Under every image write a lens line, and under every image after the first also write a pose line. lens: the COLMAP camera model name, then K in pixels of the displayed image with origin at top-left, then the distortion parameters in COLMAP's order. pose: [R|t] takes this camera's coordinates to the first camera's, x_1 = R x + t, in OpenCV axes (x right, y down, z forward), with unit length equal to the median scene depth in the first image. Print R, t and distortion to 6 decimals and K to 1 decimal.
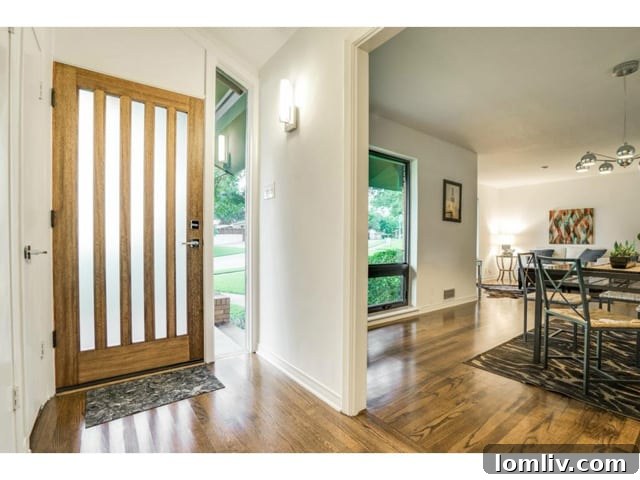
lens RADIAL K [[302.5, 0, 310.1], [0, 302.5, 245.3], [0, 0, 1]] dist [-0.041097, 0.012224]
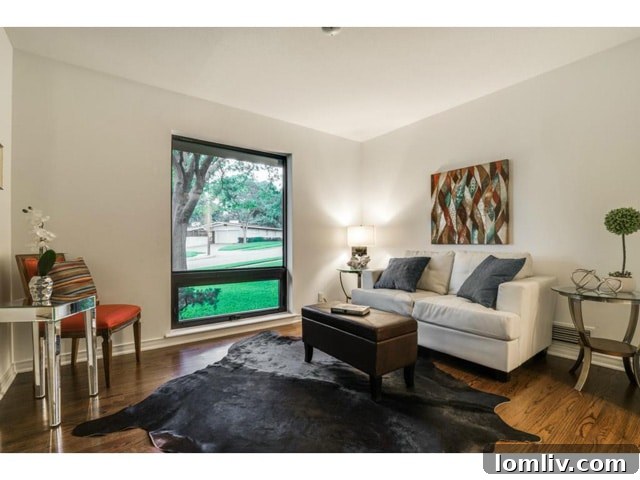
lens RADIAL K [[302.5, 0, 310.1], [0, 302.5, 245.3], [0, 0, 1]] dist [-0.041097, 0.012224]
pose [[0.999856, -0.008905, 0.014422, 0.646320], [0.009002, 0.999937, -0.006668, -0.002085], [-0.014361, 0.006796, 0.999874, 0.555934]]
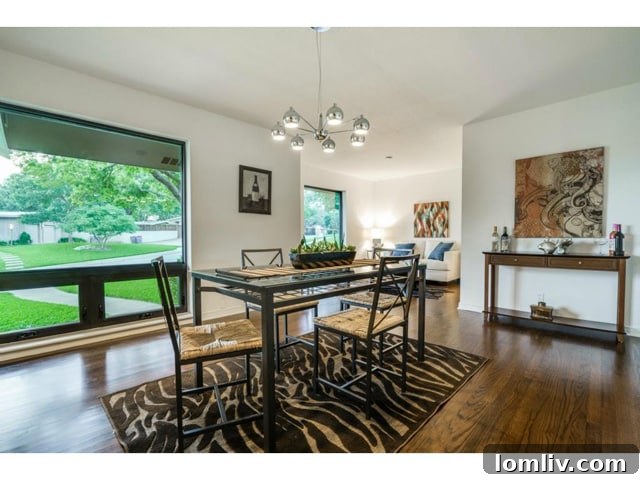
lens RADIAL K [[302.5, 0, 310.1], [0, 302.5, 245.3], [0, 0, 1]] dist [-0.041097, 0.012224]
pose [[0.987463, -0.014606, 0.157174, 0.326992], [0.012356, 0.999807, 0.015279, 0.001505], [-0.157367, -0.013146, 0.987453, 0.066236]]
